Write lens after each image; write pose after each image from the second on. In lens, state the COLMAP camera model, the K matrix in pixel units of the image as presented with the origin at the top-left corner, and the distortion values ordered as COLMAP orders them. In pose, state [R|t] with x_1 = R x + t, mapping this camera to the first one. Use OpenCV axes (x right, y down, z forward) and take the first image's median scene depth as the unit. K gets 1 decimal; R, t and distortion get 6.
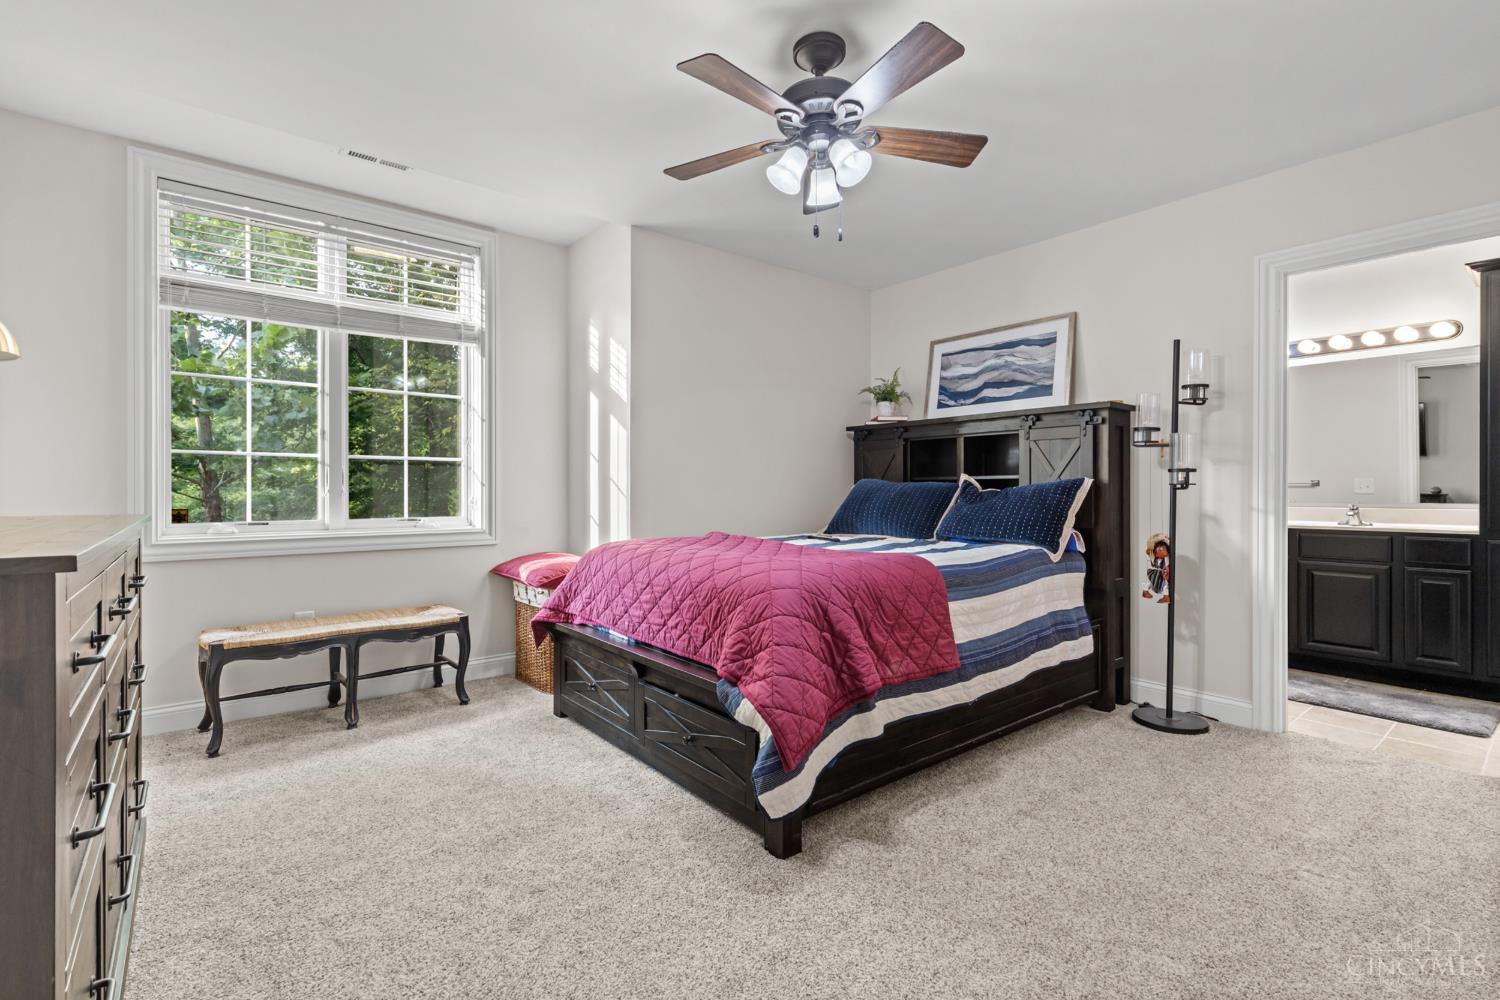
lens RADIAL K [[676.2, 0, 739.6], [0, 676.2, 499.7], [0, 0, 1]] dist [0.004027, -0.001354]
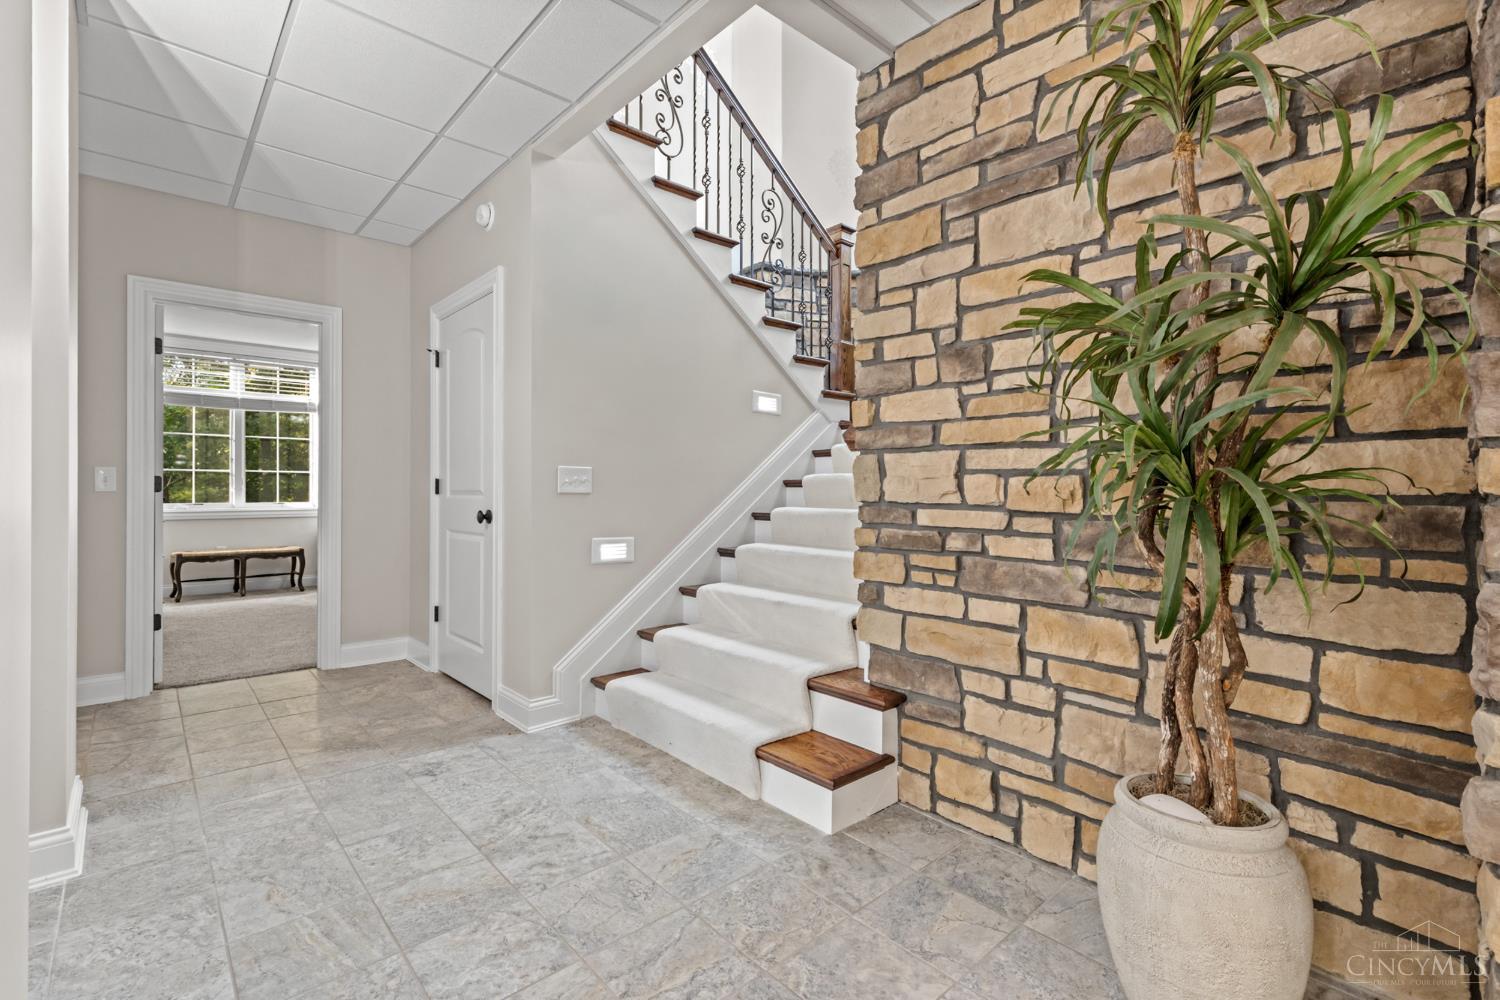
lens RADIAL K [[676.2, 0, 758.4], [0, 676.2, 488.6], [0, 0, 1]] dist [0.004027, -0.001354]
pose [[0.996033, 0.009639, 0.088464, 0.741297], [-0.009900, 0.999948, 0.002515, -0.032226], [-0.088435, -0.003380, 0.996076, -1.107000]]
